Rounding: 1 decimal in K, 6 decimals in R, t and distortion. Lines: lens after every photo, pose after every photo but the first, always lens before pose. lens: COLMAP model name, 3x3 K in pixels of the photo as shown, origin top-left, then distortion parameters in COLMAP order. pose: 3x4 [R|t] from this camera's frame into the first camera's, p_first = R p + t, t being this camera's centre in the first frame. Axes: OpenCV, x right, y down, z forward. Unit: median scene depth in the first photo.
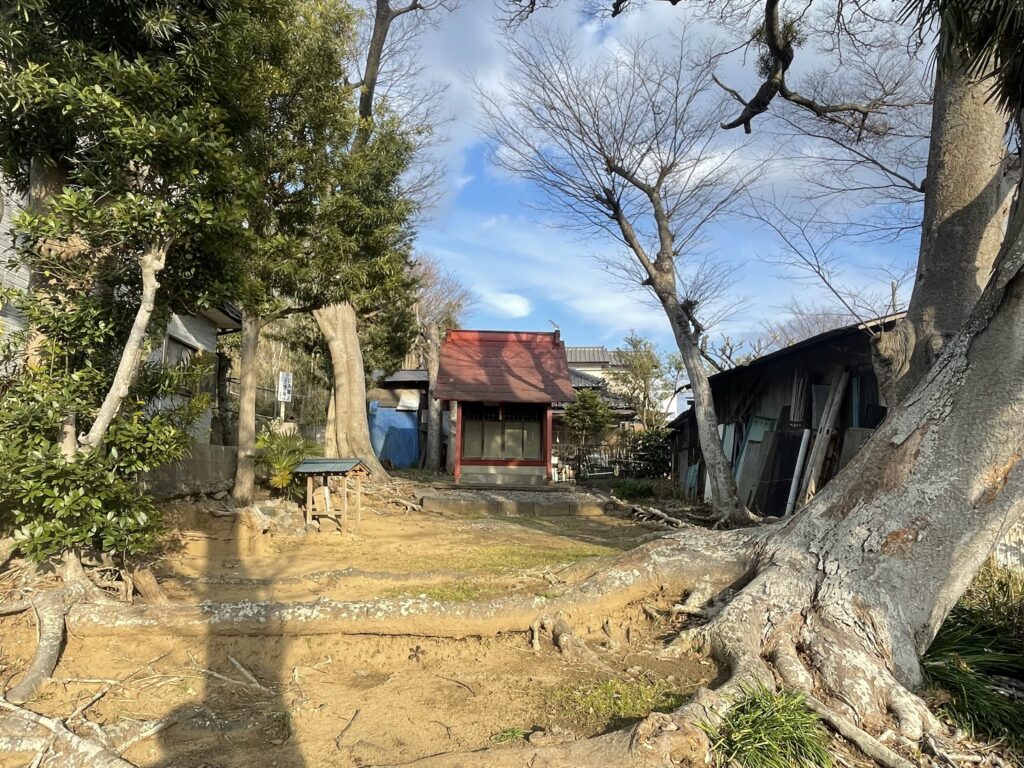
lens RADIAL K [[687.4, 0, 512.0], [0, 687.4, 384.0], [0, 0, 1]] dist [-0.006224, -0.003808]
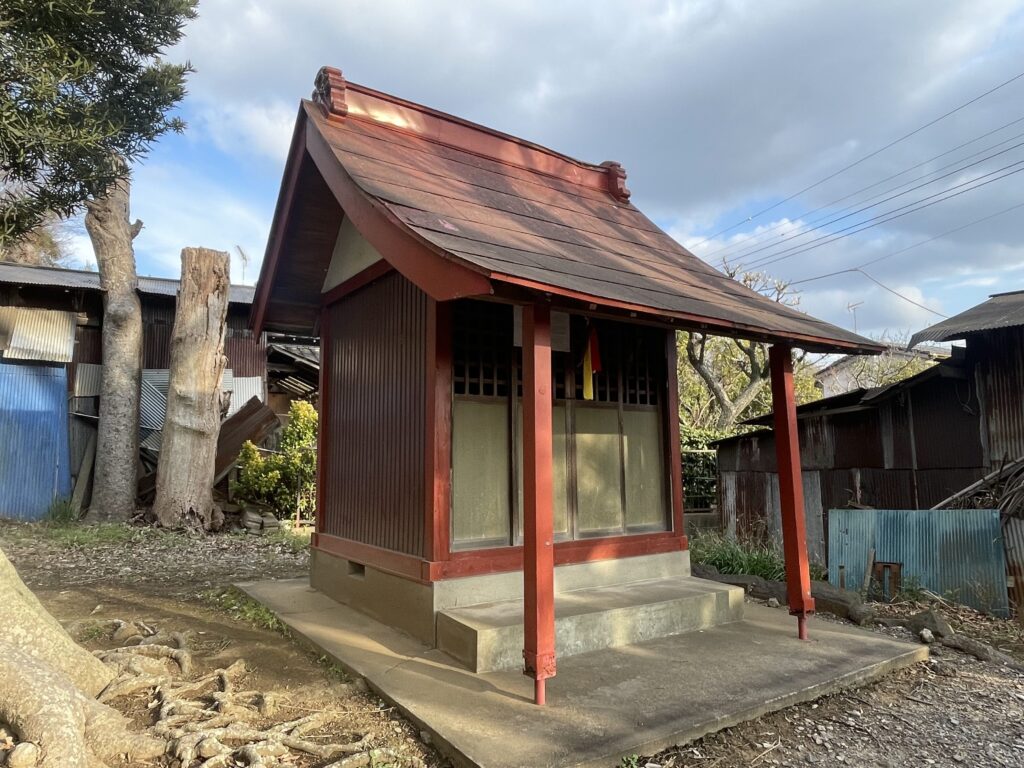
lens RADIAL K [[687.4, 0, 512.0], [0, 687.4, 384.0], [0, 0, 1]] dist [-0.006224, -0.003808]
pose [[0.843840, 0.036896, 0.535325, -0.185536], [-0.055611, 0.998274, 0.018857, 0.039640], [-0.533706, -0.045682, 0.844435, 0.753625]]
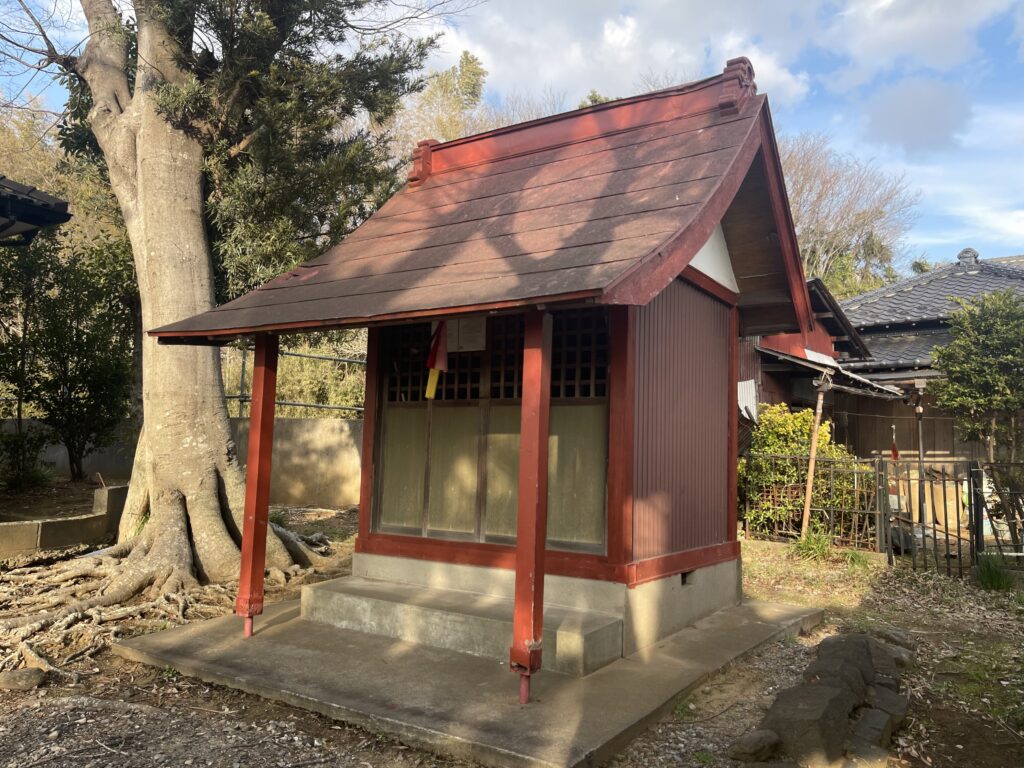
lens RADIAL K [[777.2, 0, 510.0], [0, 777.2, 401.2], [0, 0, 1]] dist [0.043224, -0.003179]
pose [[0.810979, -0.038689, -0.583795, 0.179441], [0.067741, 0.997310, 0.028010, 0.043060], [0.581140, -0.062263, 0.811418, 0.732580]]
